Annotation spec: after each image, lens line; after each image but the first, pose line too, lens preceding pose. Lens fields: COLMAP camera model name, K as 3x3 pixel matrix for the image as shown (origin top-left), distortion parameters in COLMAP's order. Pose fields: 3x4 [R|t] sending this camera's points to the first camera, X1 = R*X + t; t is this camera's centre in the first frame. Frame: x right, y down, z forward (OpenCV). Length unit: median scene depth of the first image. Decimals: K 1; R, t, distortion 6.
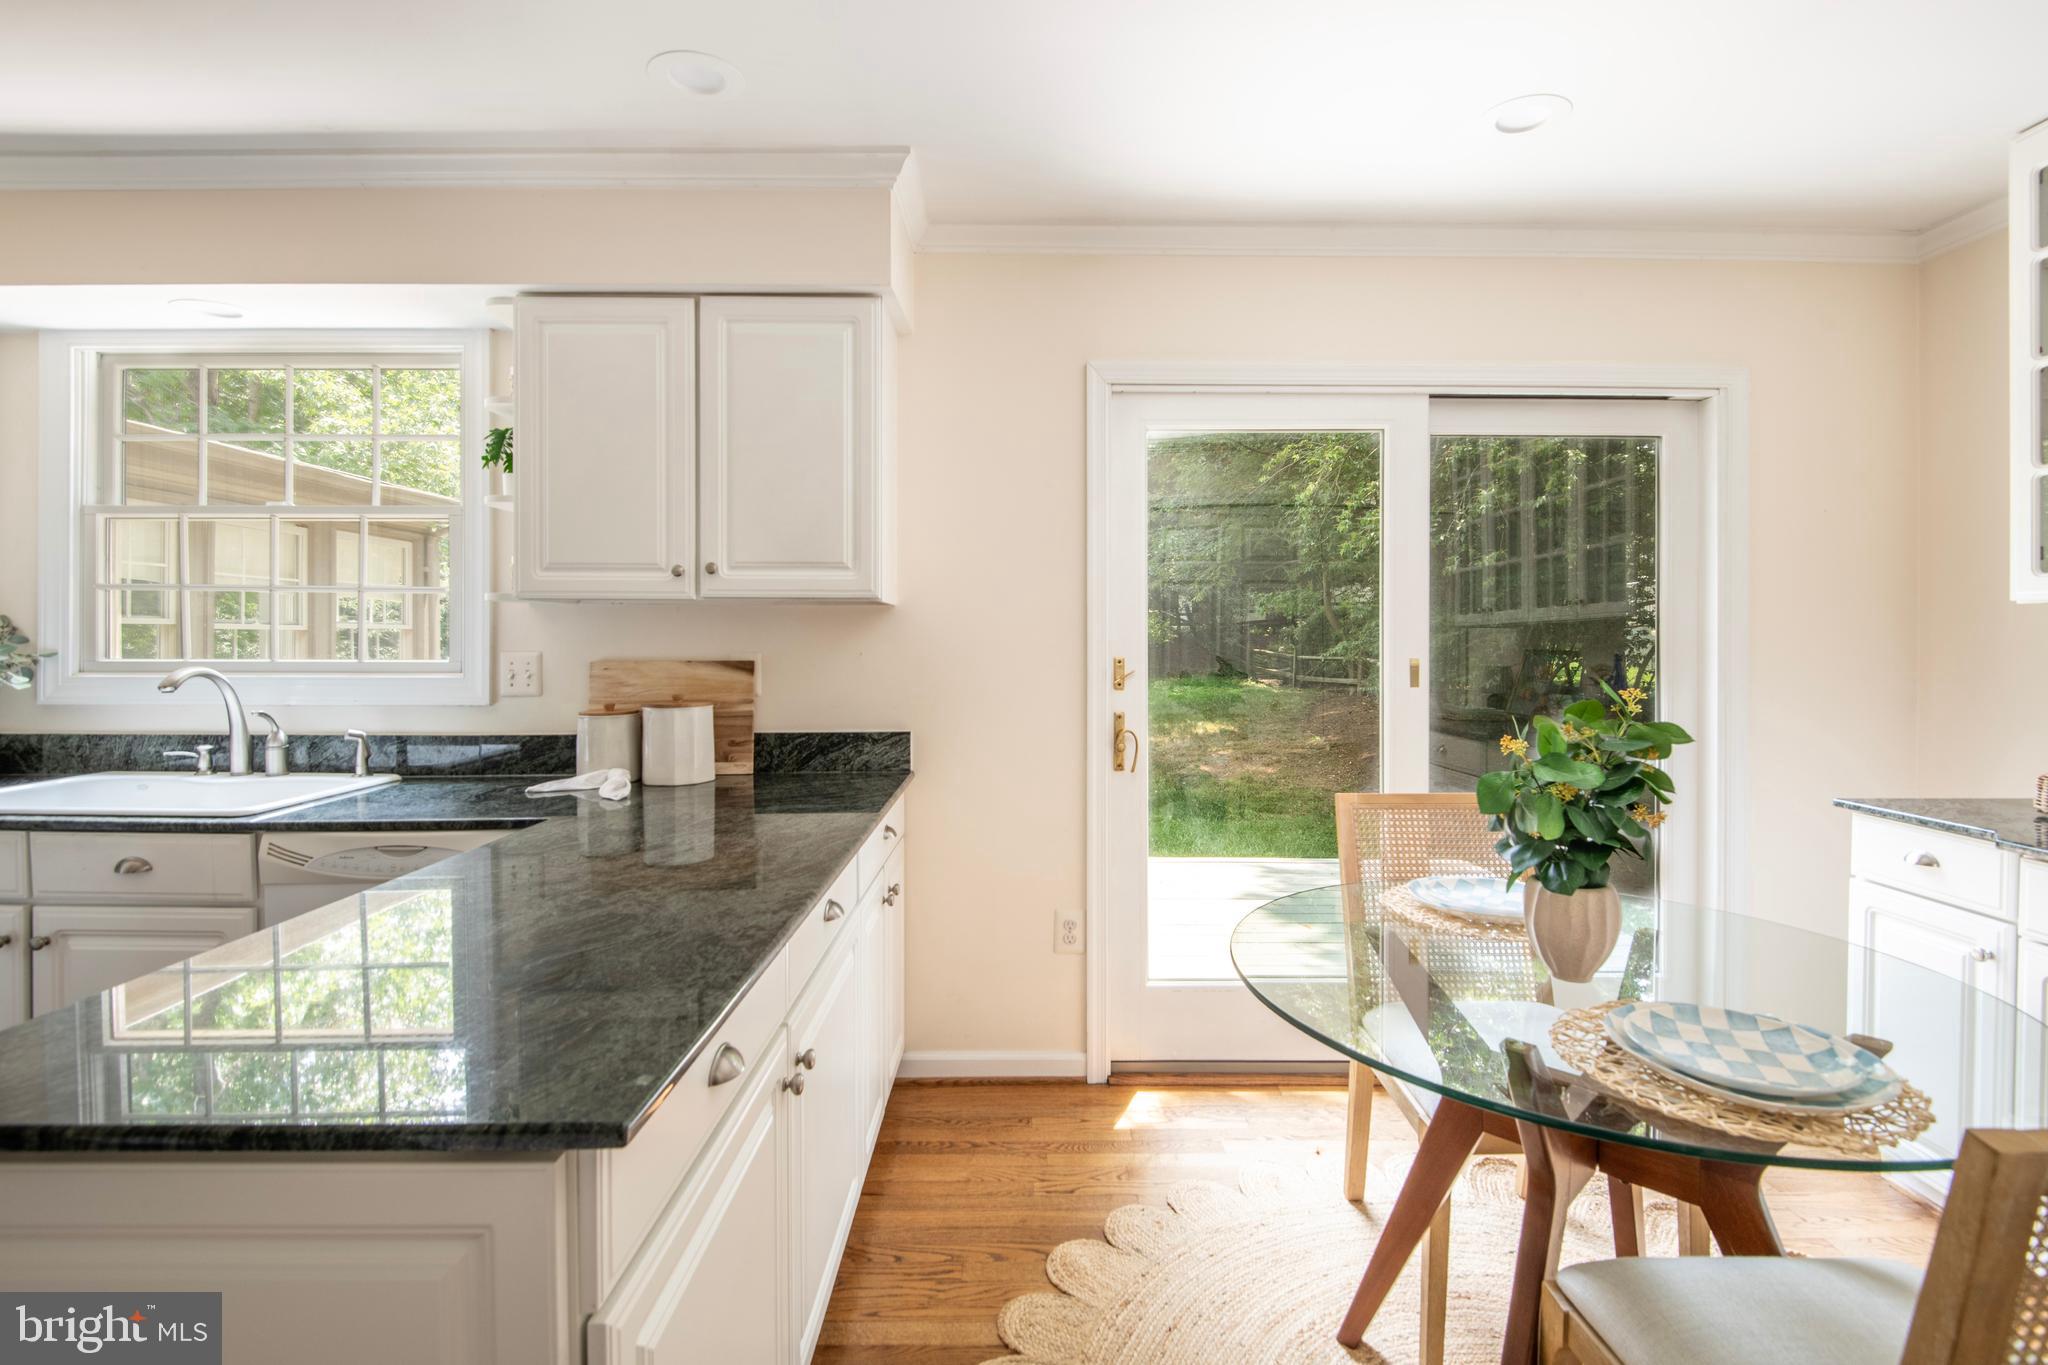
lens RADIAL K [[940.2, 0, 1029.7], [0, 940.2, 645.5], [0, 0, 1]] dist [0.002607, -0.012471]
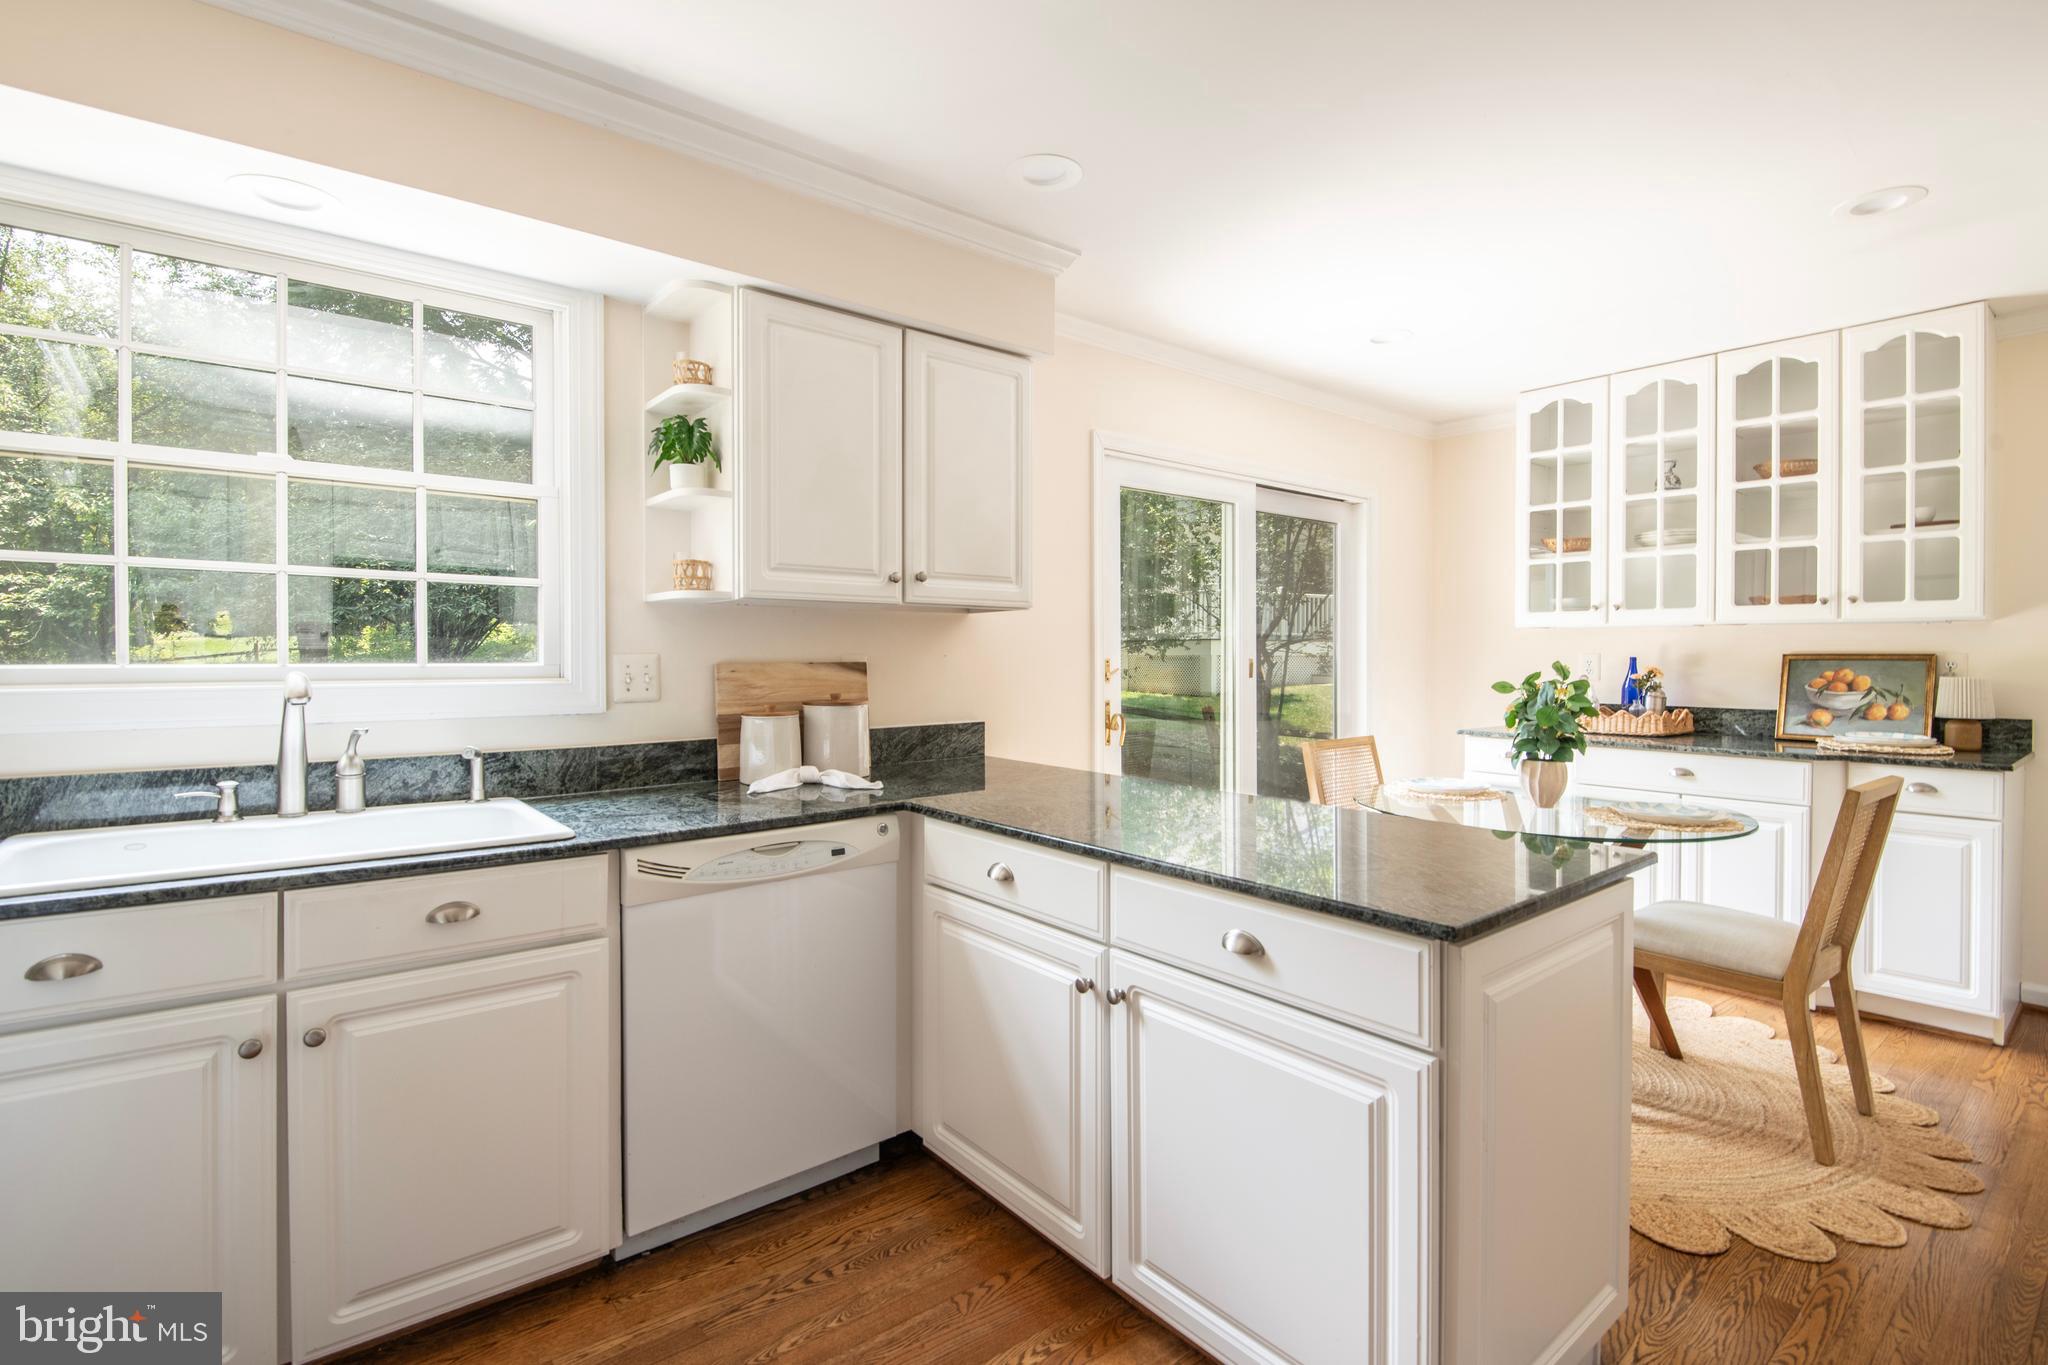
lens RADIAL K [[938.8, 0, 1025.2], [0, 938.8, 662.7], [0, 0, 1]] dist [-0.002210, -0.004157]
pose [[0.787998, -0.005695, 0.615652, -0.852568], [0.005776, 0.999982, 0.001856, 0.017051], [-0.615651, 0.002094, 0.788016, 0.046353]]
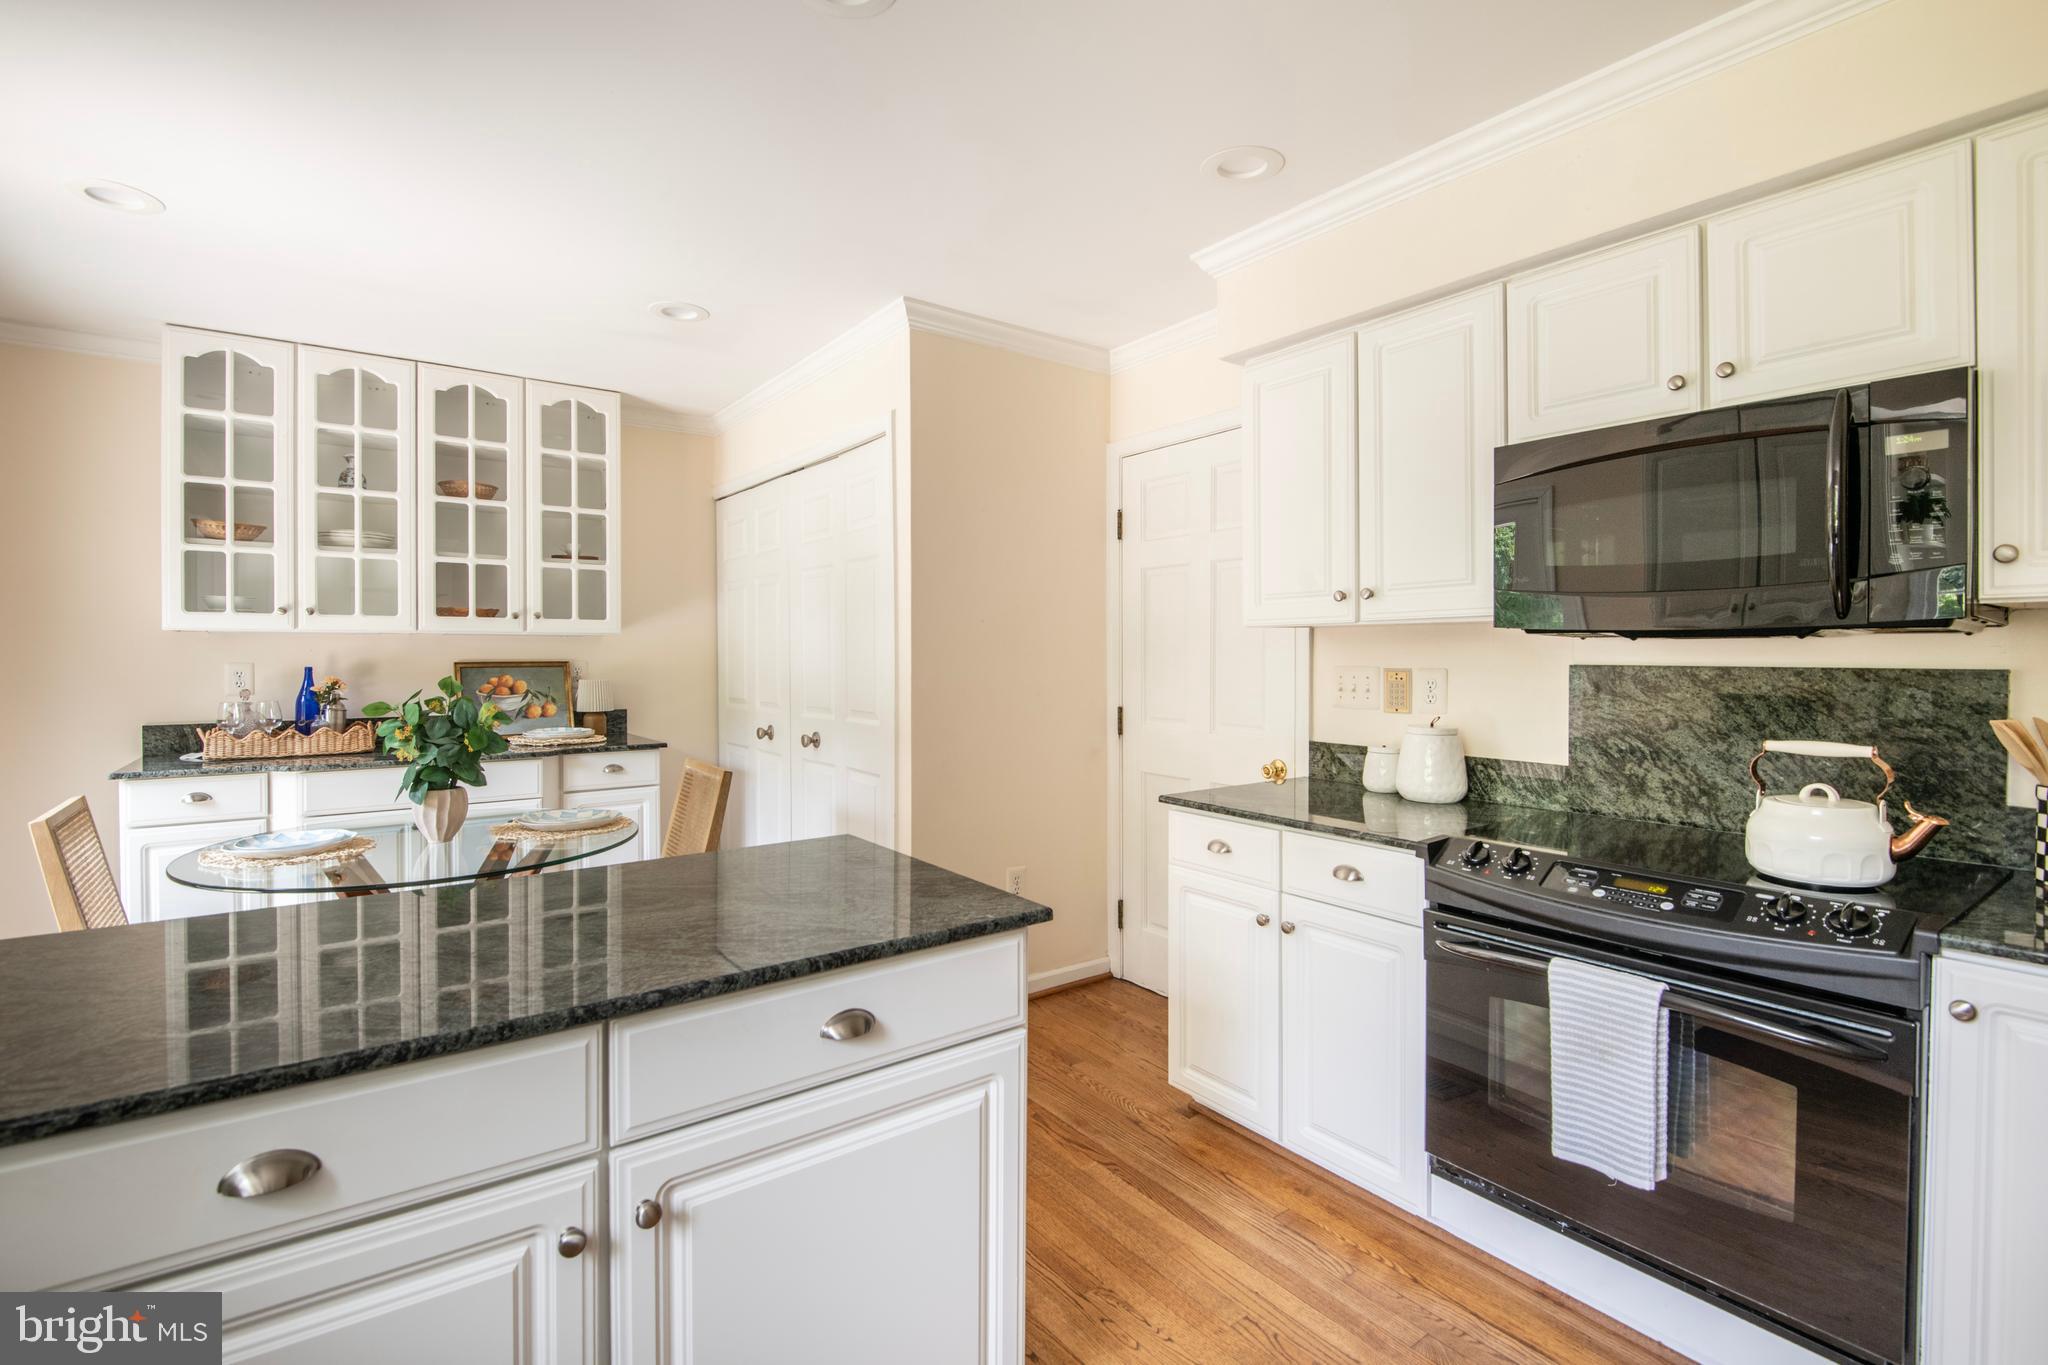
lens RADIAL K [[952.8, 0, 1013.6], [0, 952.8, 652.0], [0, 0, 1]] dist [-0.000214, -0.016610]
pose [[-0.581058, 0.003113, 0.813856, -0.842207], [0.012439, 0.999910, 0.005056, -0.000561], [-0.813767, 0.013061, -0.581044, 0.633674]]
